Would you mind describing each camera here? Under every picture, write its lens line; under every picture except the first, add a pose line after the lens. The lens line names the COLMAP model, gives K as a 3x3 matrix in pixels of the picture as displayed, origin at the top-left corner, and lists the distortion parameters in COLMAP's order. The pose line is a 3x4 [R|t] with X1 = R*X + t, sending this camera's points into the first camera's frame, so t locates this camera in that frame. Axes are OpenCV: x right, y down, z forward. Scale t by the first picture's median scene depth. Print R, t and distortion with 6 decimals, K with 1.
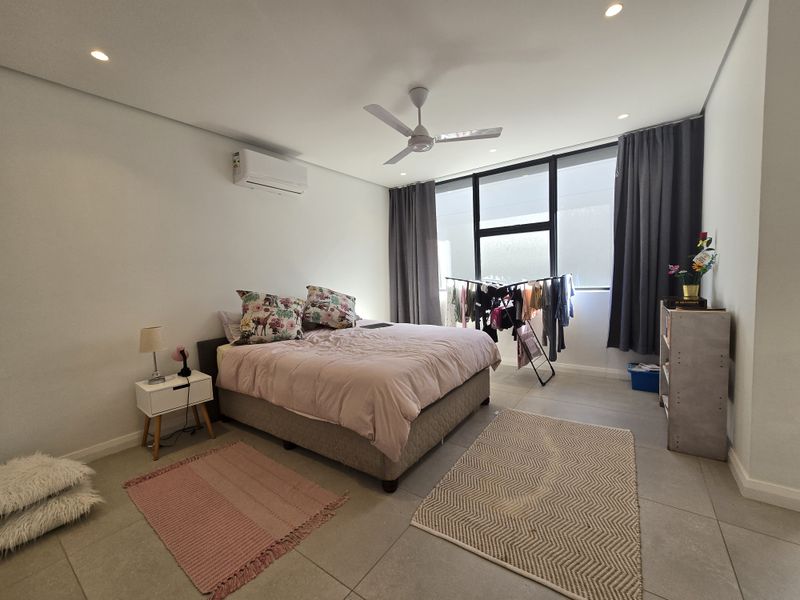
lens RADIAL K [[329.0, 0, 396.6], [0, 329.0, 299.9], [0, 0, 1]] dist [0.004240, 0.000224]
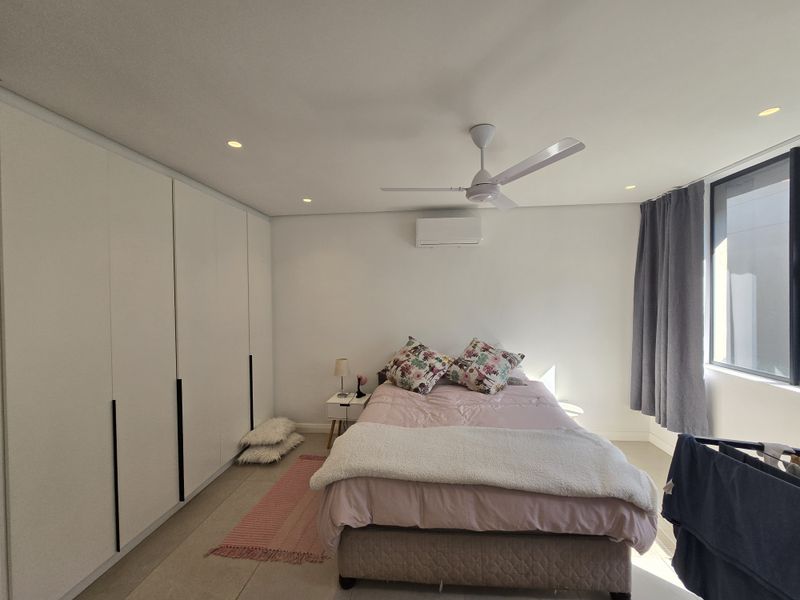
lens RADIAL K [[329.0, 0, 398.4], [0, 329.0, 299.6], [0, 0, 1]] dist [0.004240, 0.000224]
pose [[0.510578, 0.043908, -0.858709, 0.496204], [-0.069788, 0.997516, 0.009511, -0.165145], [0.856994, 0.055072, 0.512375, 0.337612]]
